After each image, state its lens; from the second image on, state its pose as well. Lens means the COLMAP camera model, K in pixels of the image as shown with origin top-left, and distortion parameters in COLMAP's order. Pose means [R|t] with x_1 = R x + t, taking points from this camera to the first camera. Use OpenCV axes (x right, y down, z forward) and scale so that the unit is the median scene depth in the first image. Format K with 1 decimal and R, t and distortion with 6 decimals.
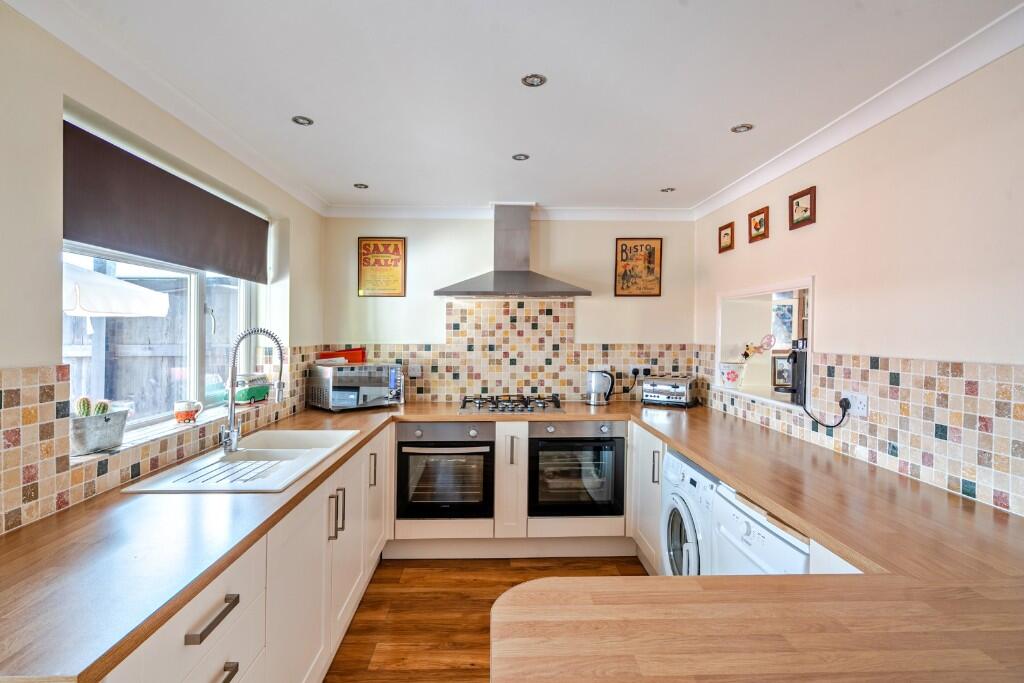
lens RADIAL K [[499.0, 0, 510.2], [0, 499.0, 338.0], [0, 0, 1]] dist [0.001581, -0.000553]
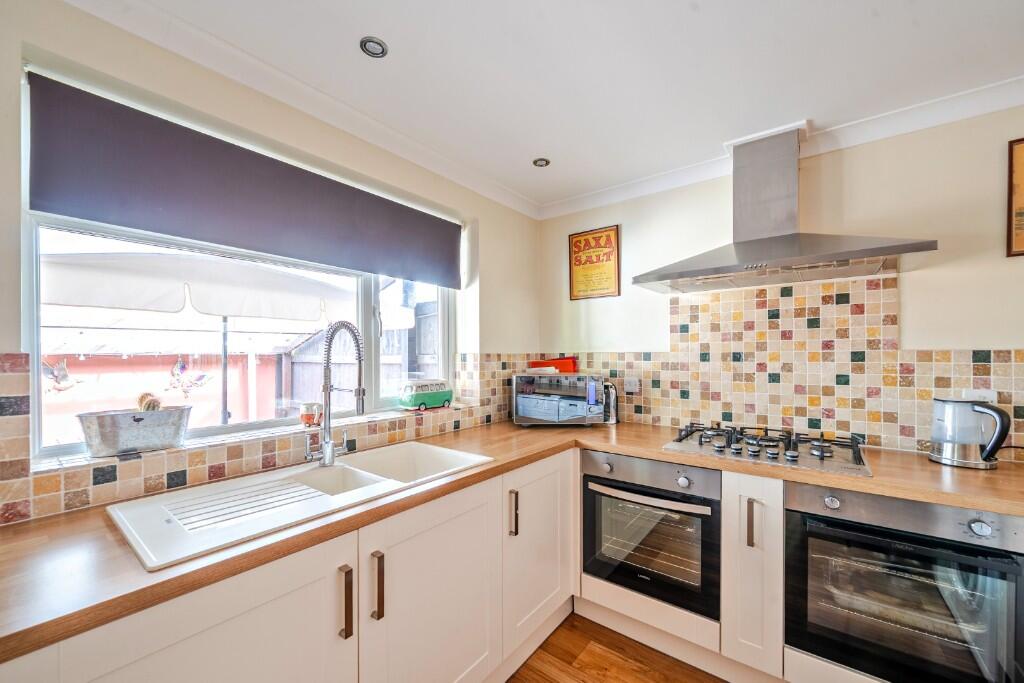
lens RADIAL K [[395.5, 0, 516.2], [0, 395.5, 350.3], [0, 0, 1]] dist [-0.005277, 0.000106]
pose [[0.776642, -0.009502, -0.629871, 0.073747], [-0.002961, 0.999820, -0.018733, 0.022527], [0.629936, 0.016414, 0.776474, 0.387947]]
